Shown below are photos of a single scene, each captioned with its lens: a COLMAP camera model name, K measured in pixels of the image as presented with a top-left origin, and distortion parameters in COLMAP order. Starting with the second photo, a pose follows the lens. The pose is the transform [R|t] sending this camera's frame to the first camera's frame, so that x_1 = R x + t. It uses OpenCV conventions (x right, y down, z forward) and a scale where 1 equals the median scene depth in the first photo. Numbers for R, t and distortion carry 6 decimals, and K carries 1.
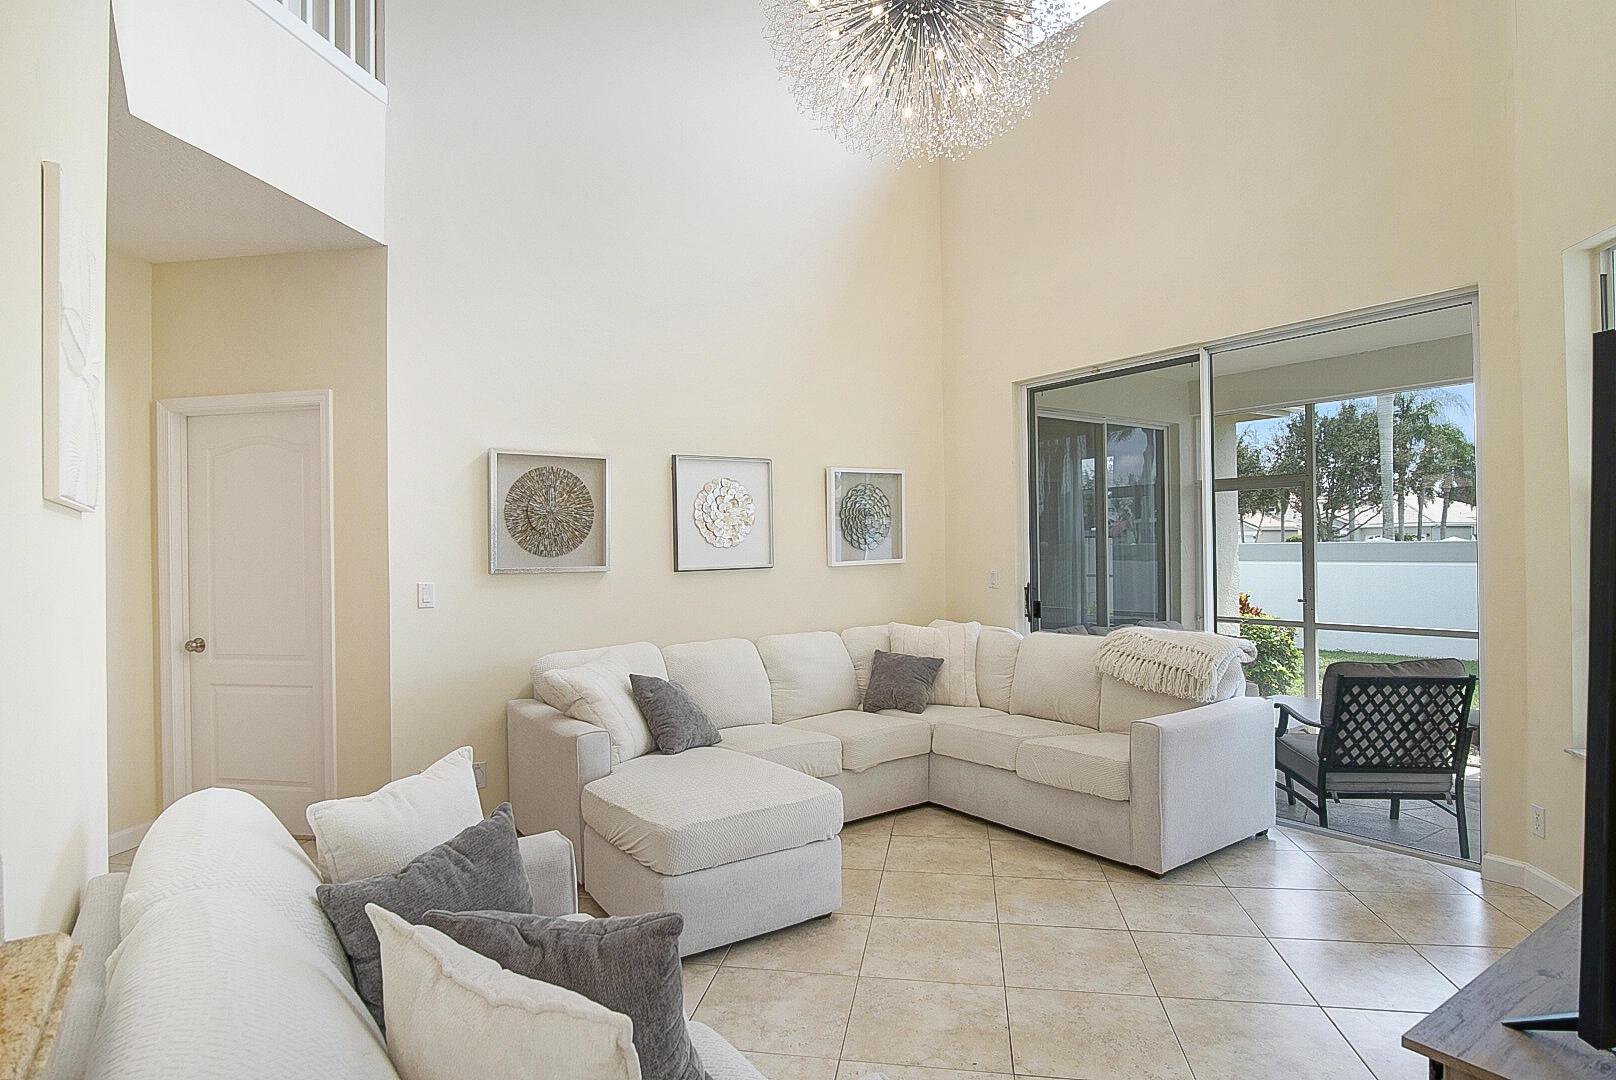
lens RADIAL K [[865.6, 0, 807.8], [0, 865.6, 543.9], [0, 0, 1]] dist [-0.023410, 0.001501]
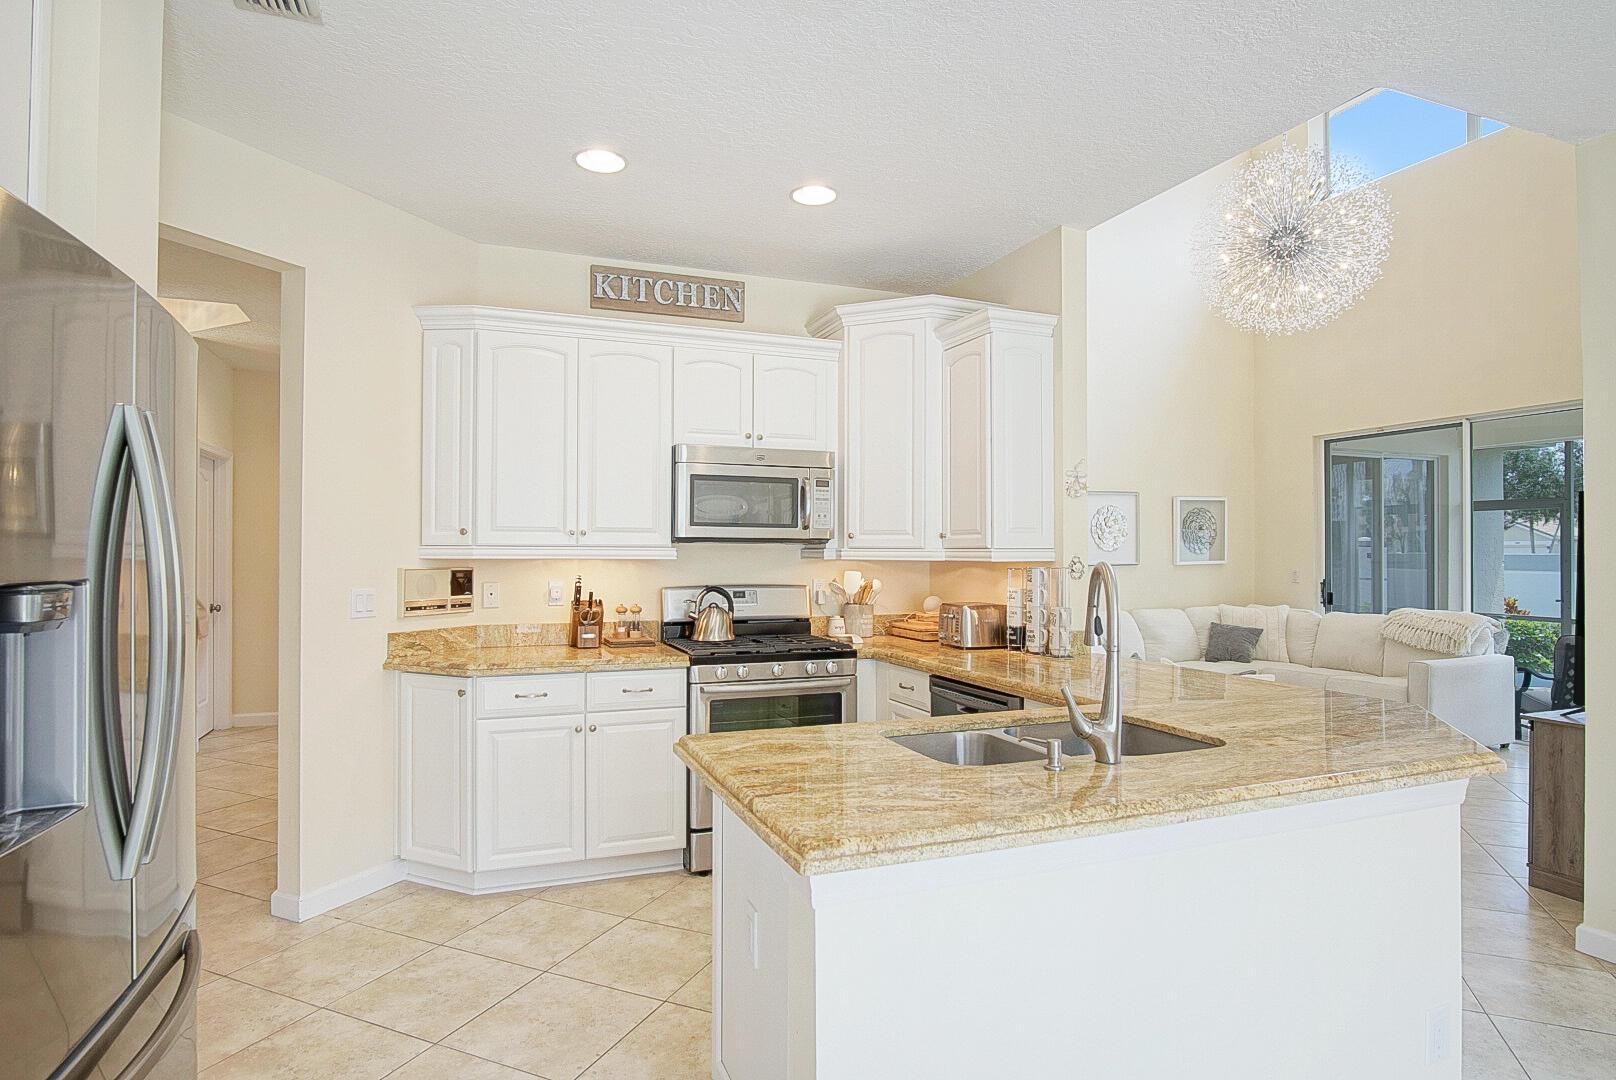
lens RADIAL K [[865.6, 0, 808.5], [0, 865.6, 545.1], [0, 0, 1]] dist [-0.023410, 0.001501]
pose [[0.971106, 0.012907, -0.238298, -0.241812], [-0.013271, 0.999912, 0.000074, 0.000695], [0.238278, 0.003090, 0.971192, -0.591327]]
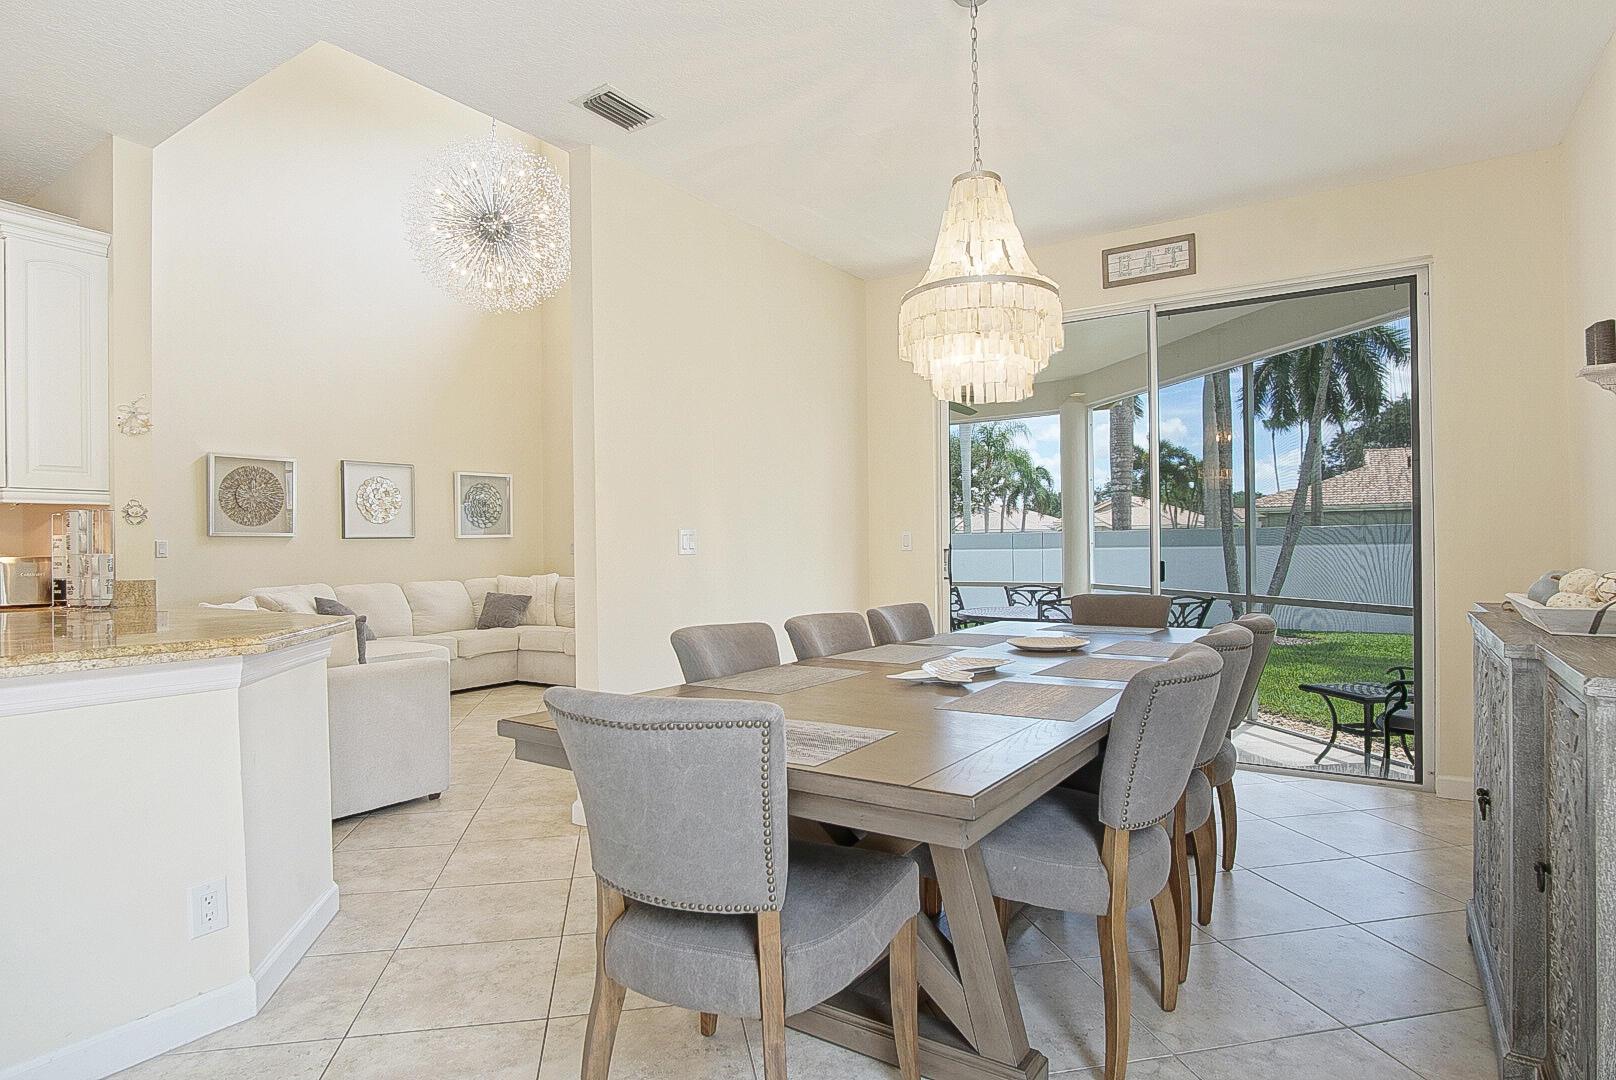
lens RADIAL K [[865.6, 0, 800.5], [0, 865.6, 549.7], [0, 0, 1]] dist [-0.023410, 0.001501]
pose [[0.934896, 0.003548, 0.354905, 0.055261], [-0.004441, 0.999989, 0.001702, 0.042986], [-0.354895, -0.003167, 0.934901, -0.631377]]
